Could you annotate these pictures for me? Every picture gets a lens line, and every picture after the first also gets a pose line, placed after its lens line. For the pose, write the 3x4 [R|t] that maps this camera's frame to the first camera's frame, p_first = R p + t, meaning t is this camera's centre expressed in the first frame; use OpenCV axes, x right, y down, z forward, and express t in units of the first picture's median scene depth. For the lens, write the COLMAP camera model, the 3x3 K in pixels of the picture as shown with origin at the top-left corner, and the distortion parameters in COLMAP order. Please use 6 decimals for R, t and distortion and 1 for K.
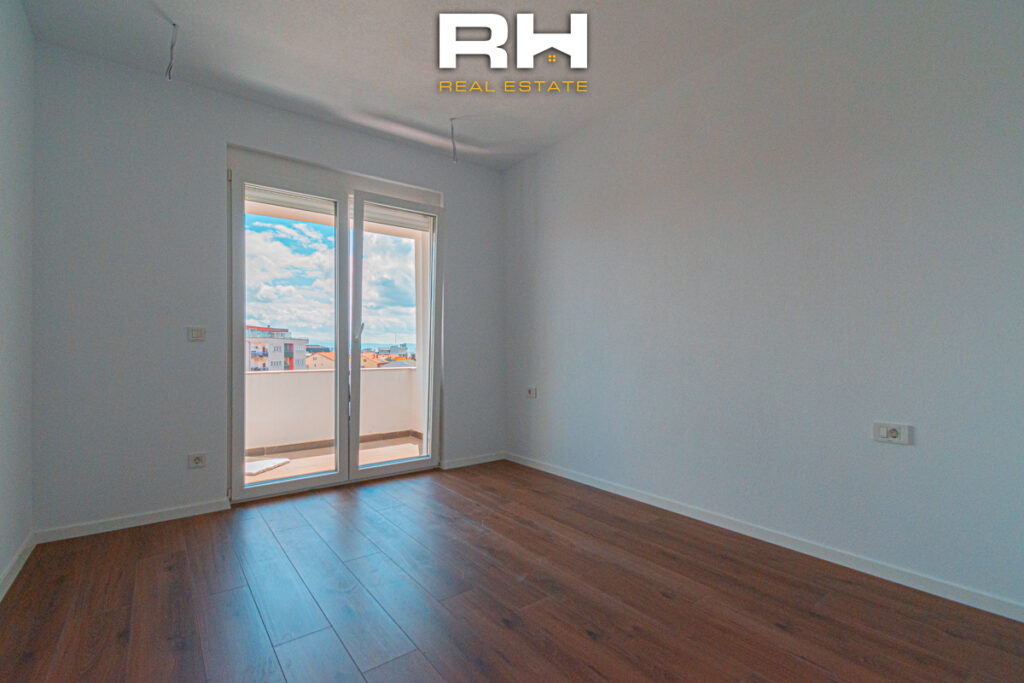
lens RADIAL K [[469.7, 0, 507.3], [0, 469.7, 345.2], [0, 0, 1]] dist [0.009707, -0.000296]
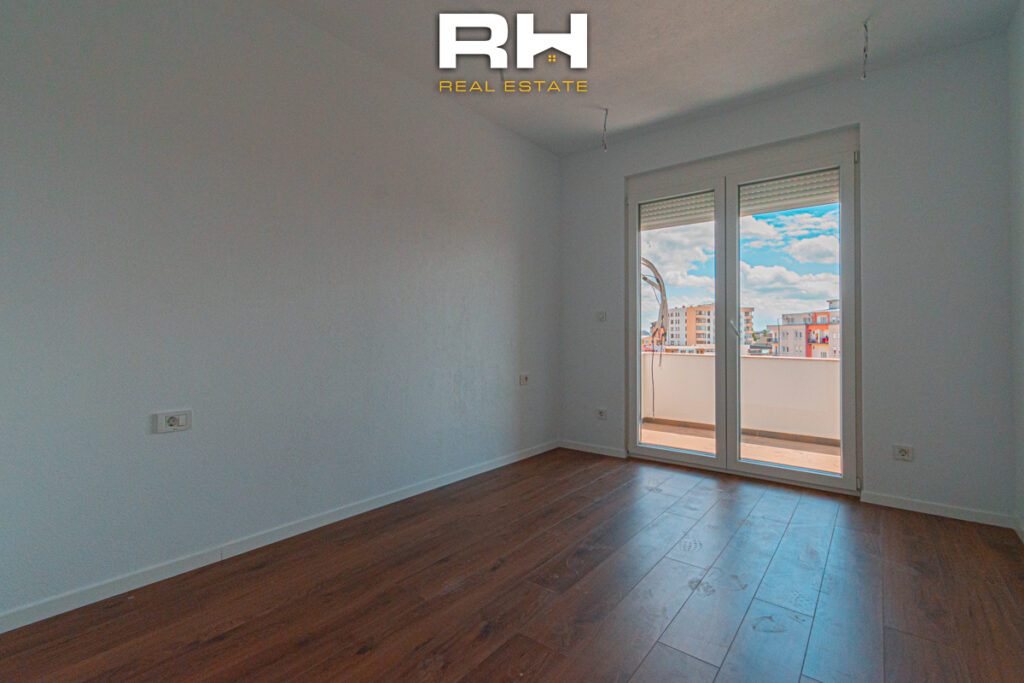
lens RADIAL K [[458.1, 0, 510.9], [0, 458.1, 330.9], [0, 0, 1]] dist [0.001180, -0.001229]
pose [[0.256483, 0.001466, -0.966548, 0.445398], [0.000124, 0.999999, 0.001550, -0.003011], [0.966549, -0.000517, 0.256483, 0.309823]]
